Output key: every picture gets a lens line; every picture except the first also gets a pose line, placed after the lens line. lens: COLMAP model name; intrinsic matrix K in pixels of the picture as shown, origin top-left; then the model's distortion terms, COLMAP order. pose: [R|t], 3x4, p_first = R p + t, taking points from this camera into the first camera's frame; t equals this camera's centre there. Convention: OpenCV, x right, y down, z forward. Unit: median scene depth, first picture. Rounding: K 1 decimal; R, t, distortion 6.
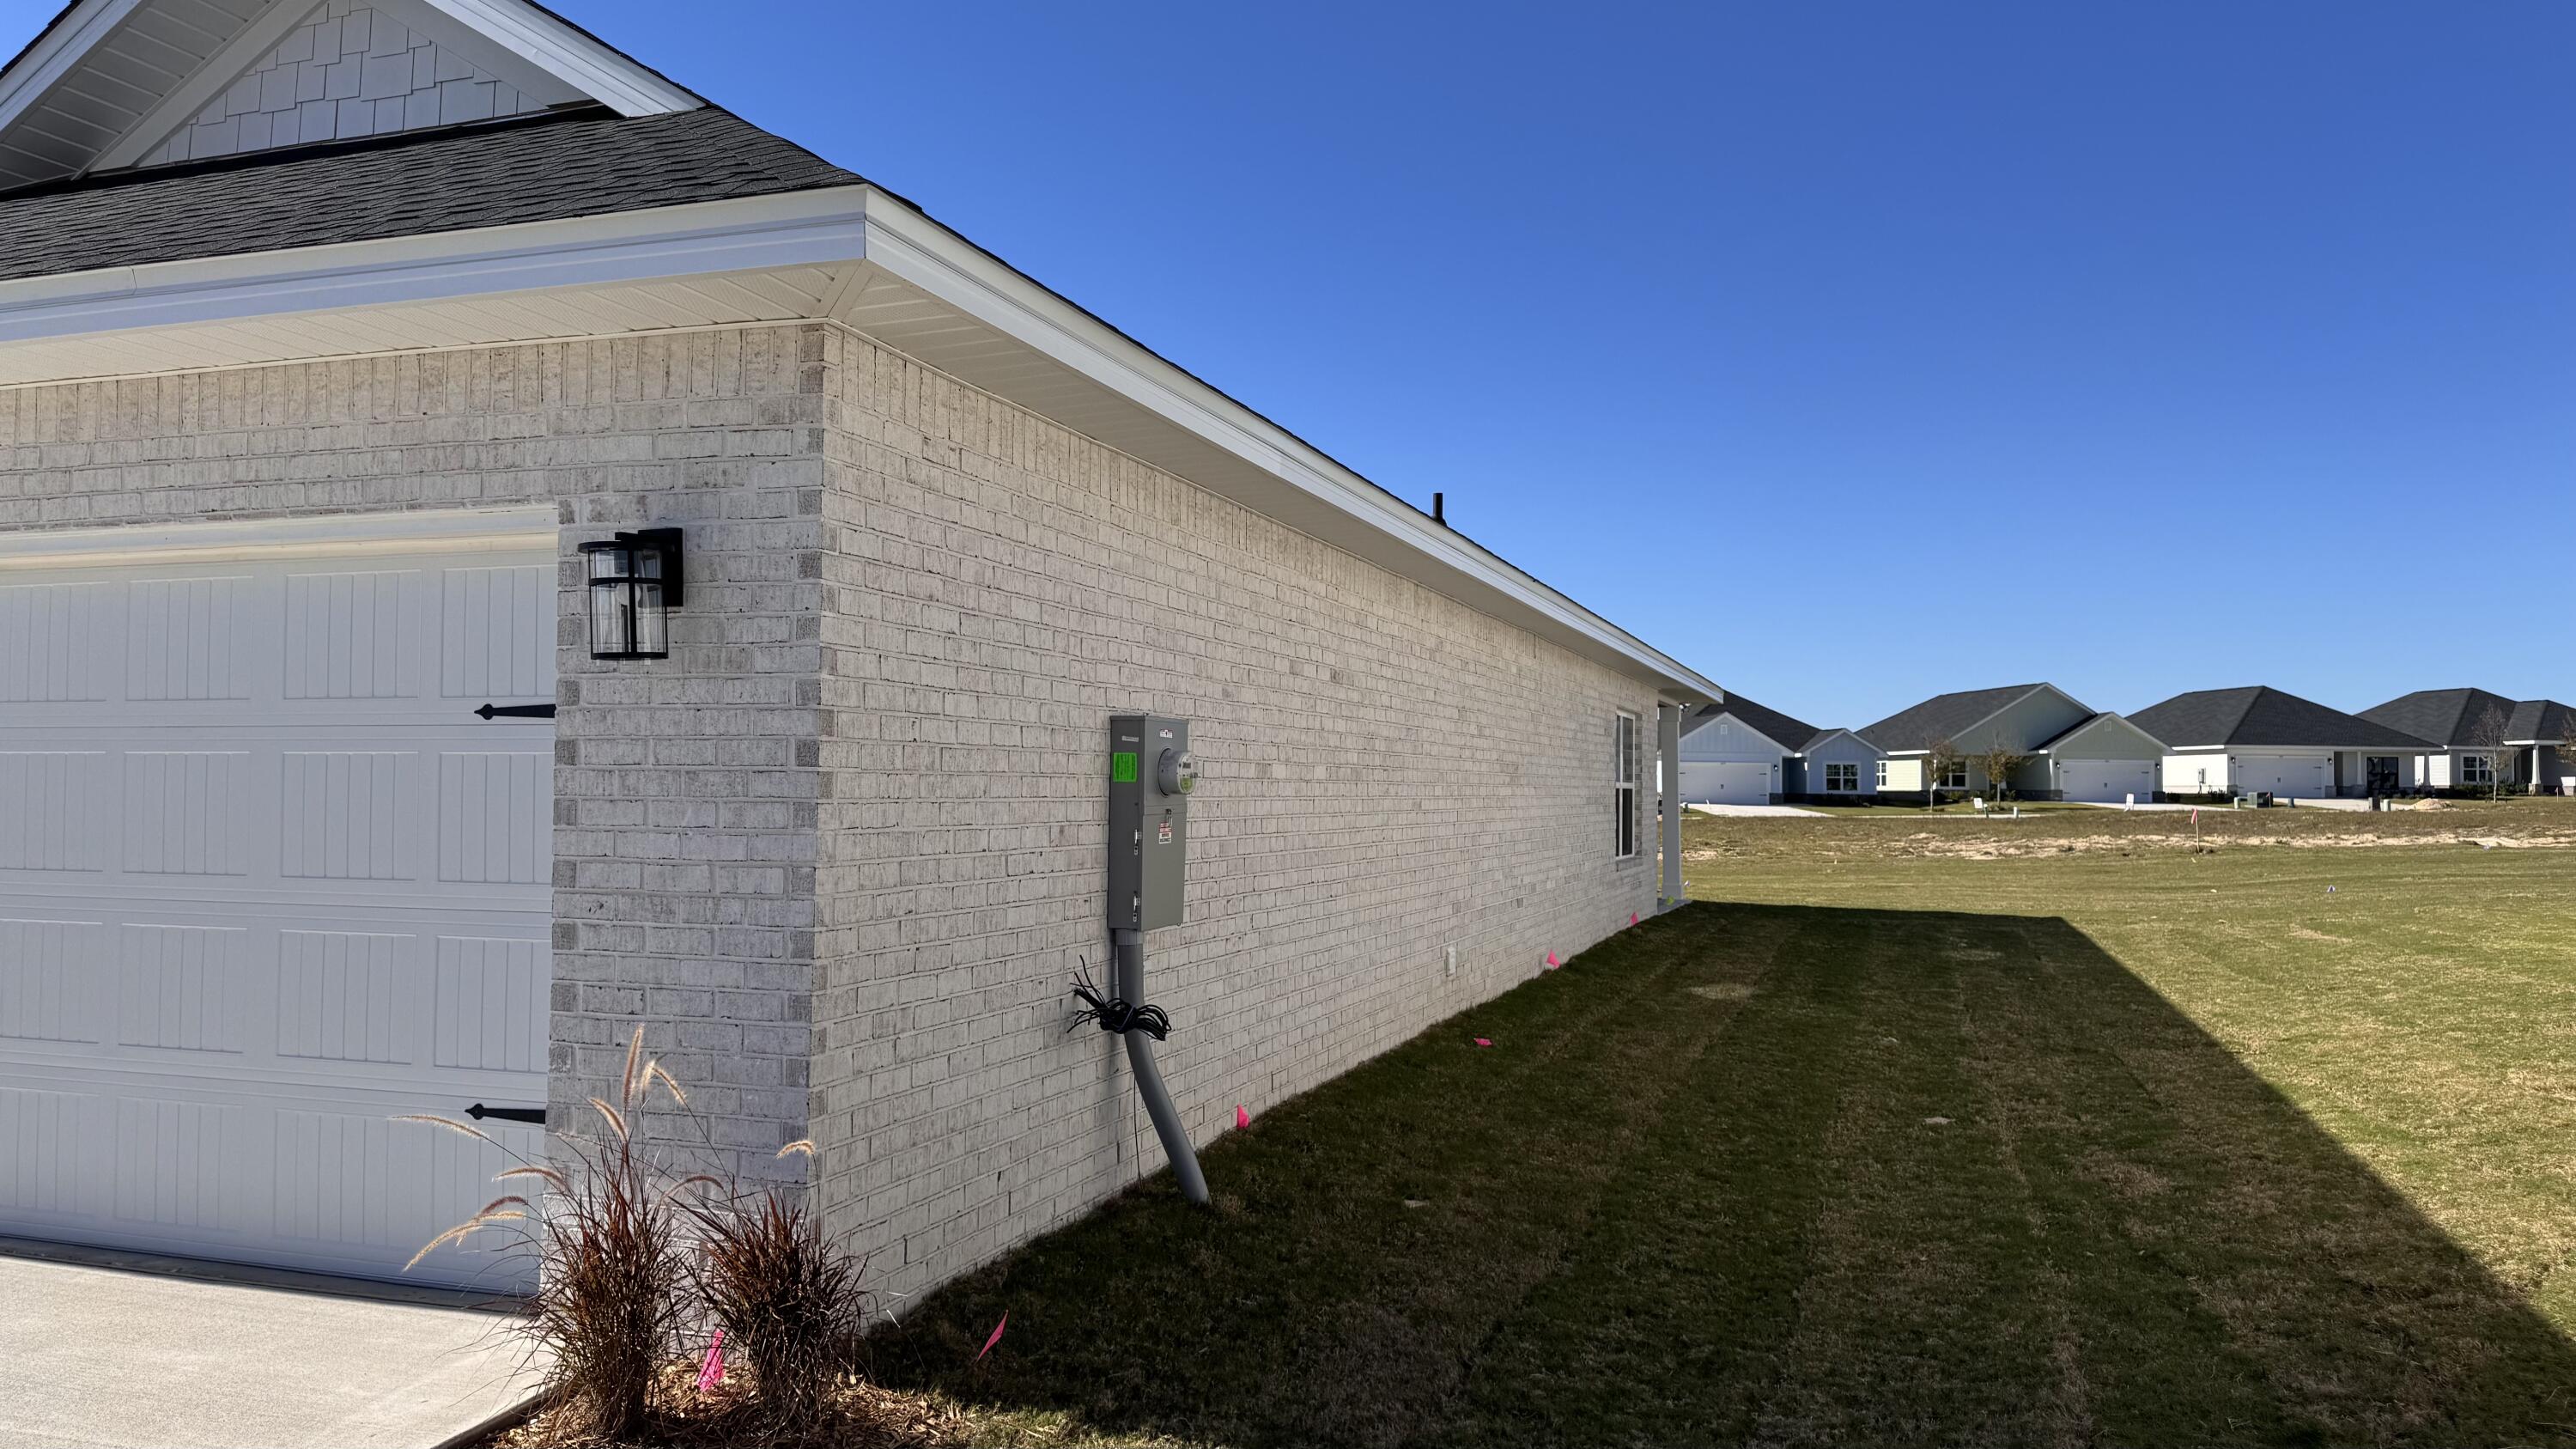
lens RADIAL K [[1794.8, 0, 1288.0], [0, 1794.8, 724.5], [0, 0, 1]] dist [0.064331, -0.076269]
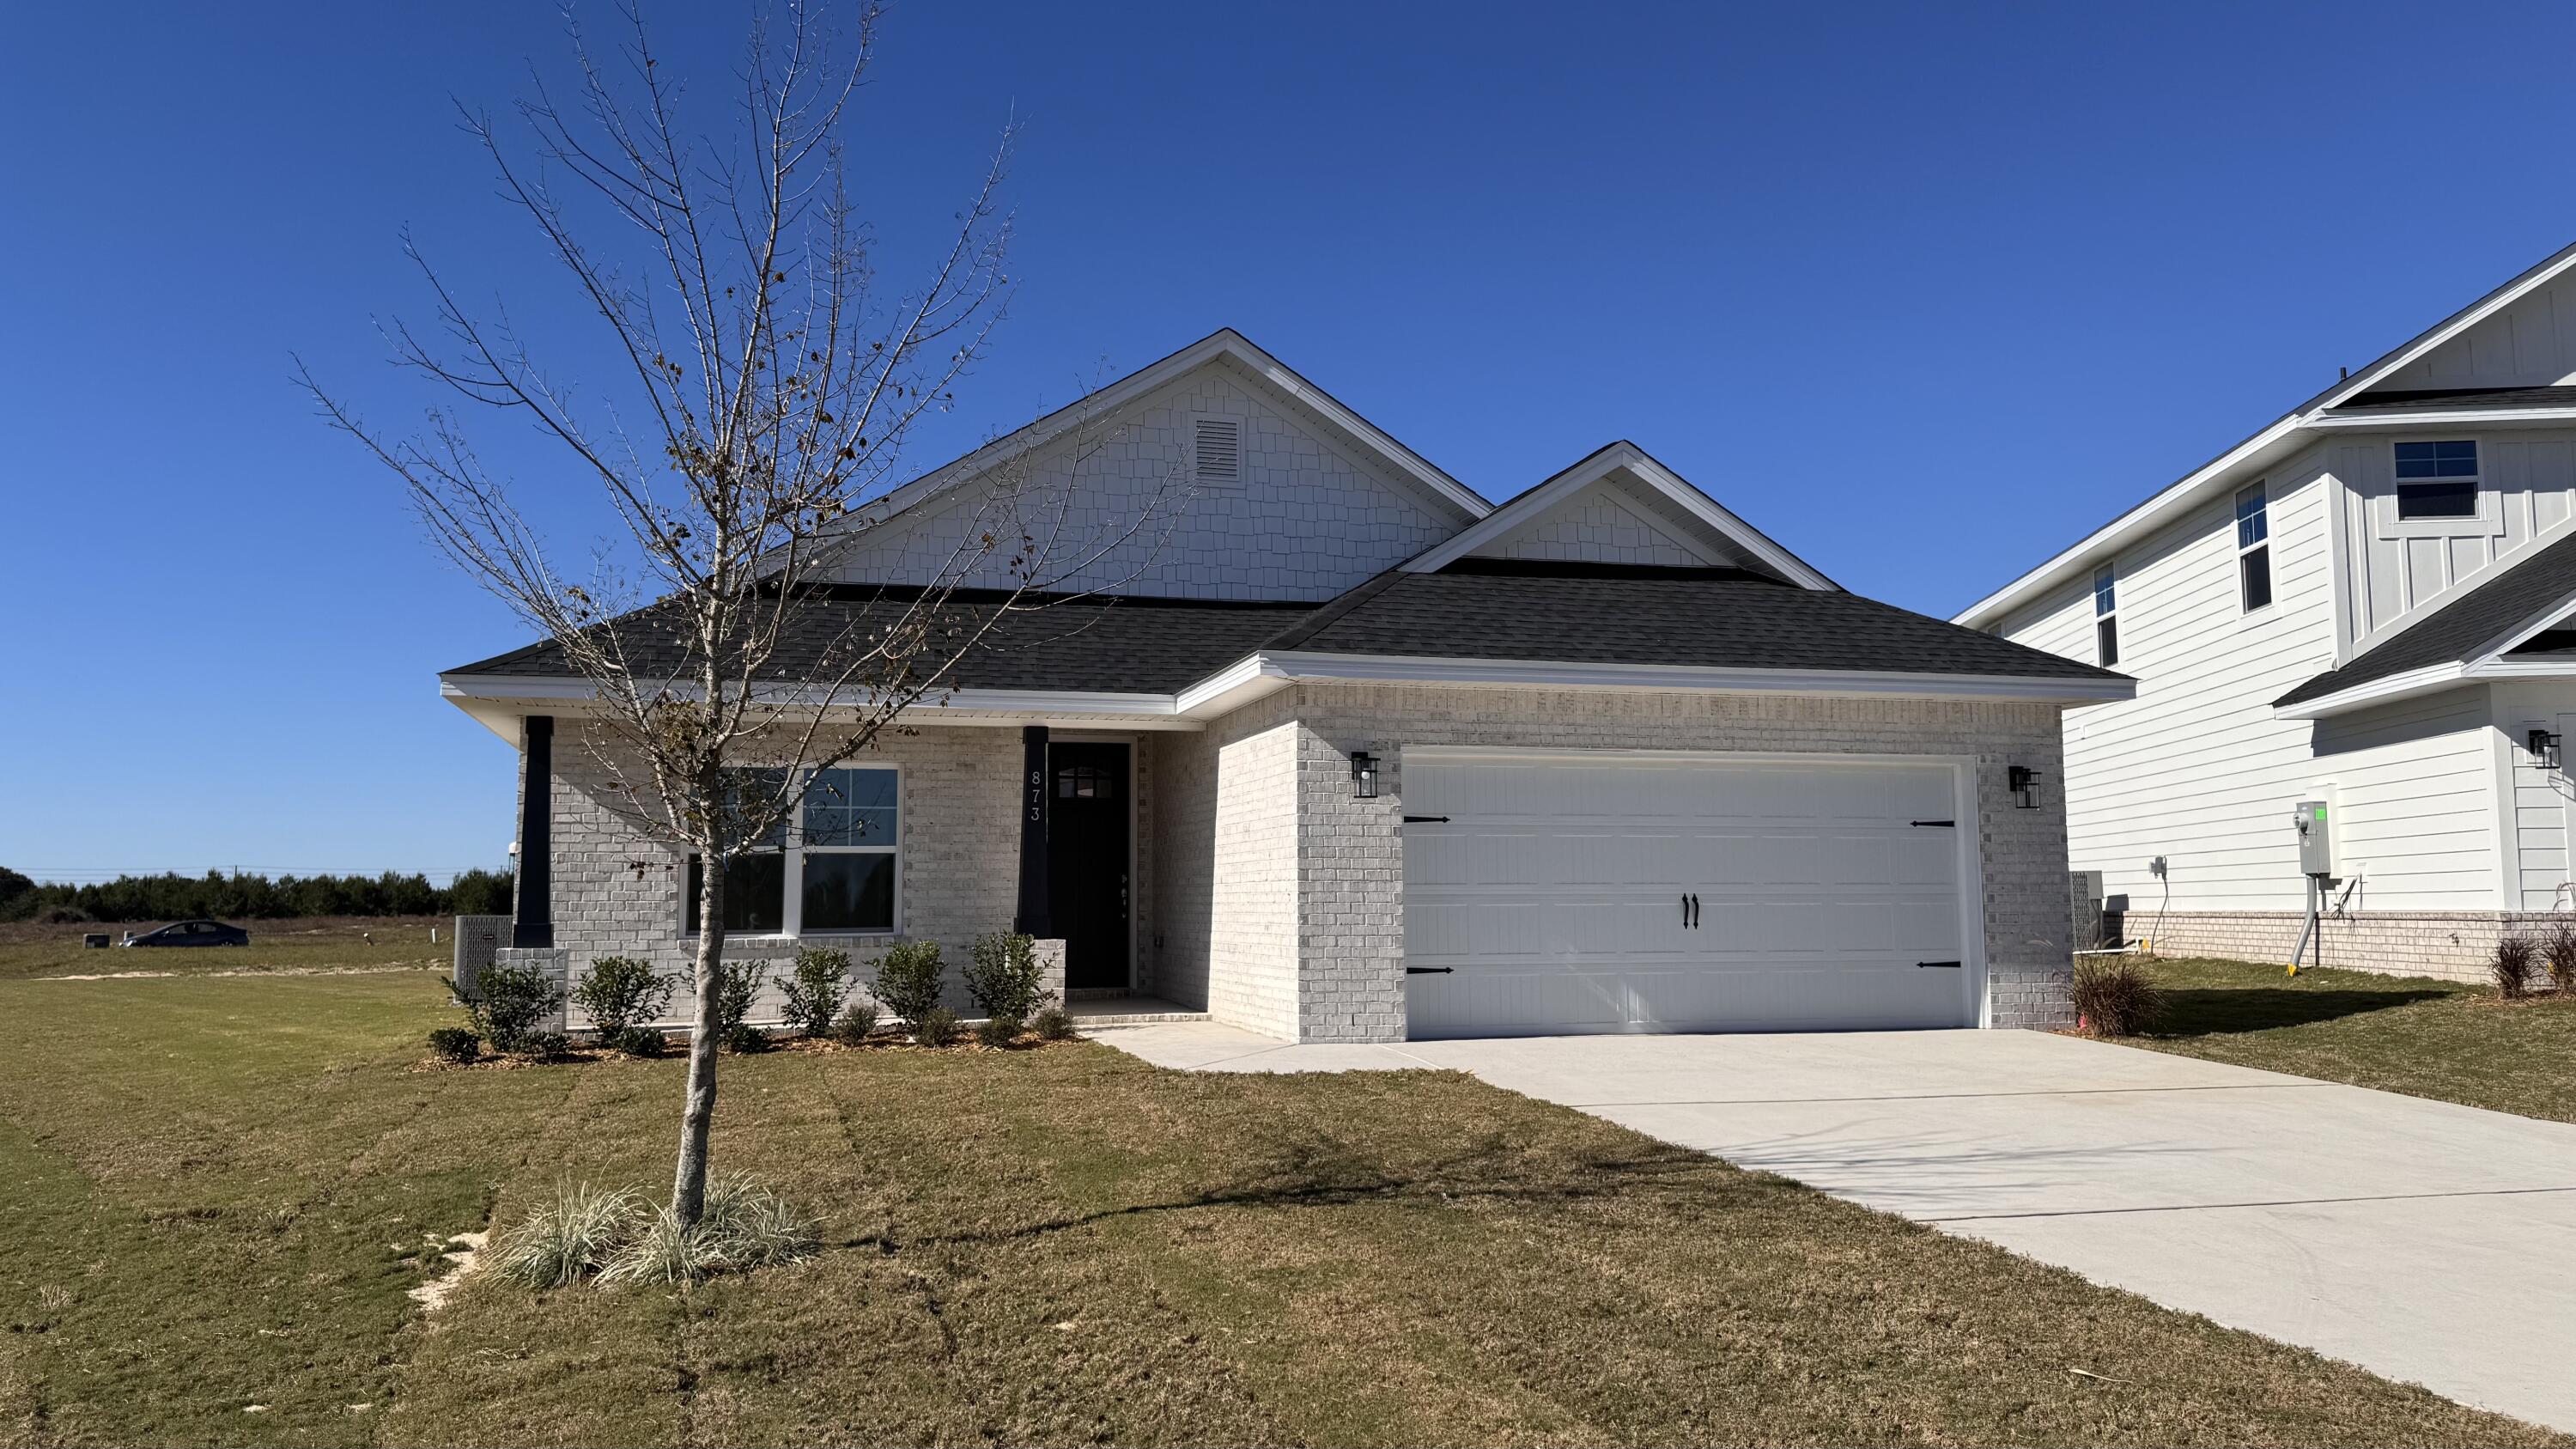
lens RADIAL K [[1794.8, 0, 1288.0], [0, 1794.8, 724.5], [0, 0, 1]] dist [0.064331, -0.076269]
pose [[0.821801, 0.044947, 0.567999, -3.026530], [-0.004455, 0.997360, -0.072477, 0.049862], [-0.569757, 0.057032, 0.819832, -0.813852]]
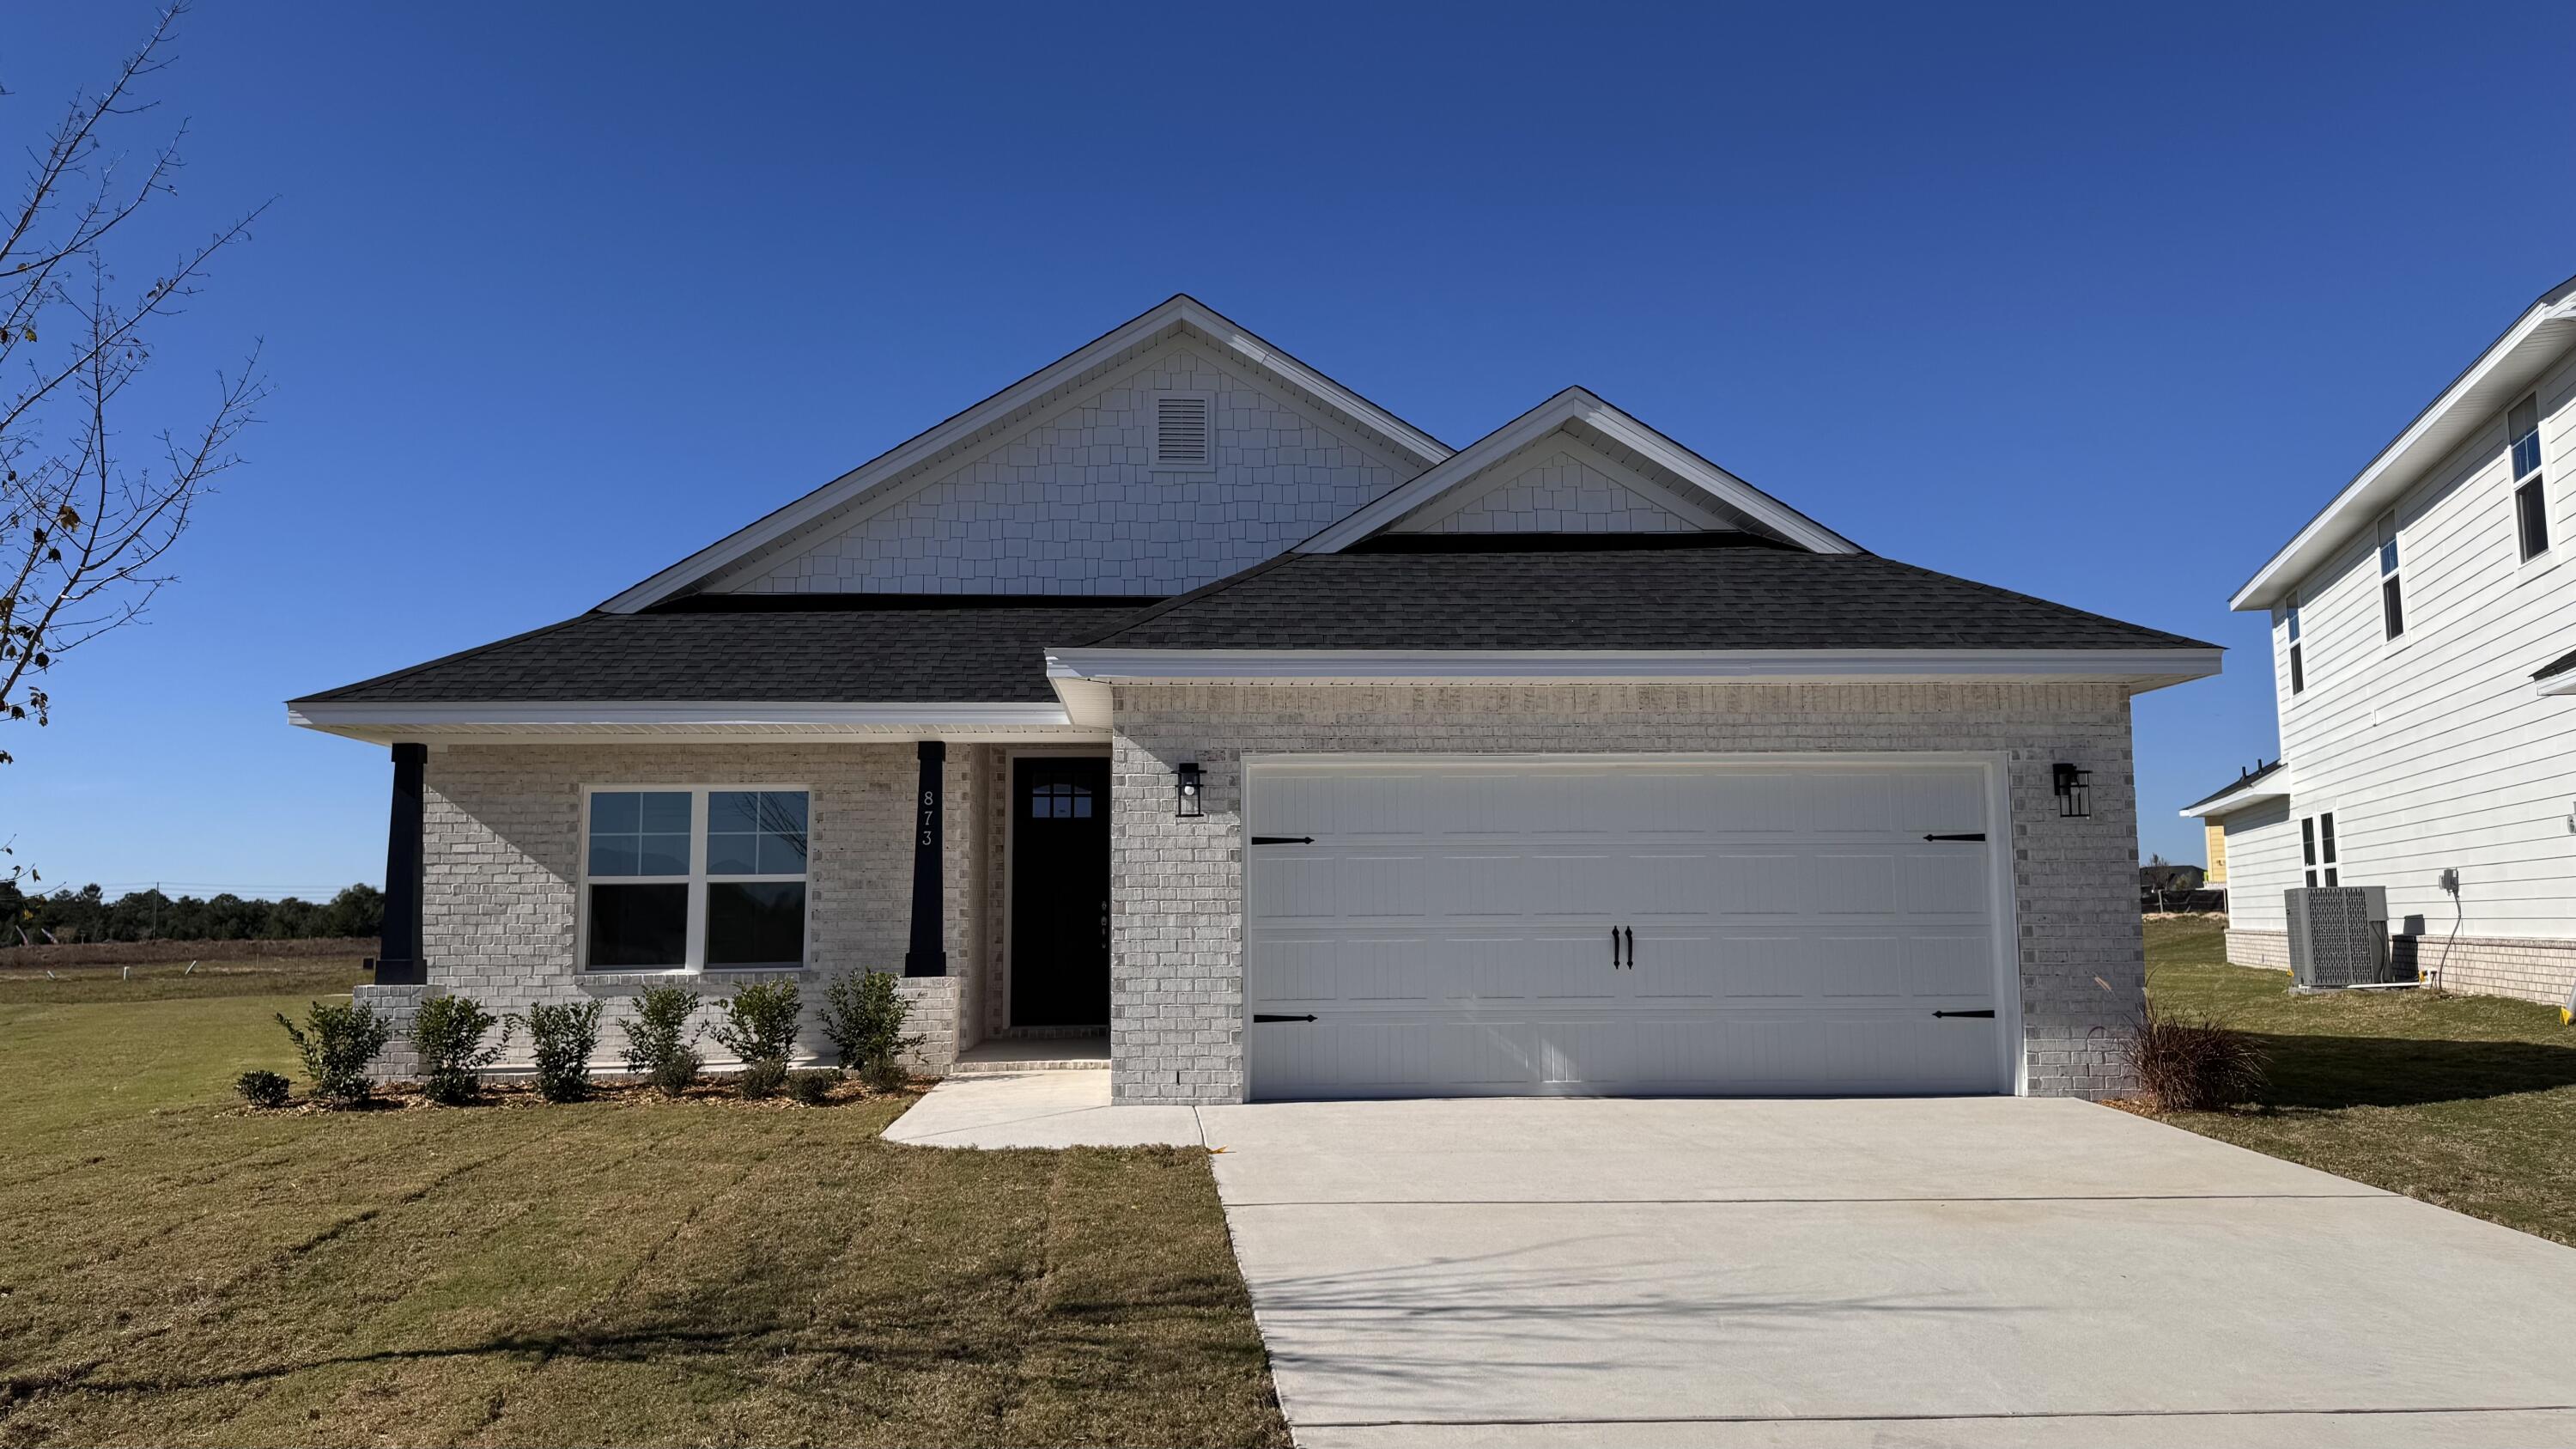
lens RADIAL K [[1794.8, 0, 1288.0], [0, 1794.8, 724.5], [0, 0, 1]] dist [0.064331, -0.076269]
pose [[0.925893, 0.025949, 0.376894, -2.162724], [0.003973, 0.996914, -0.078398, 0.027059], [-0.377765, 0.074086, 0.922933, -0.846570]]
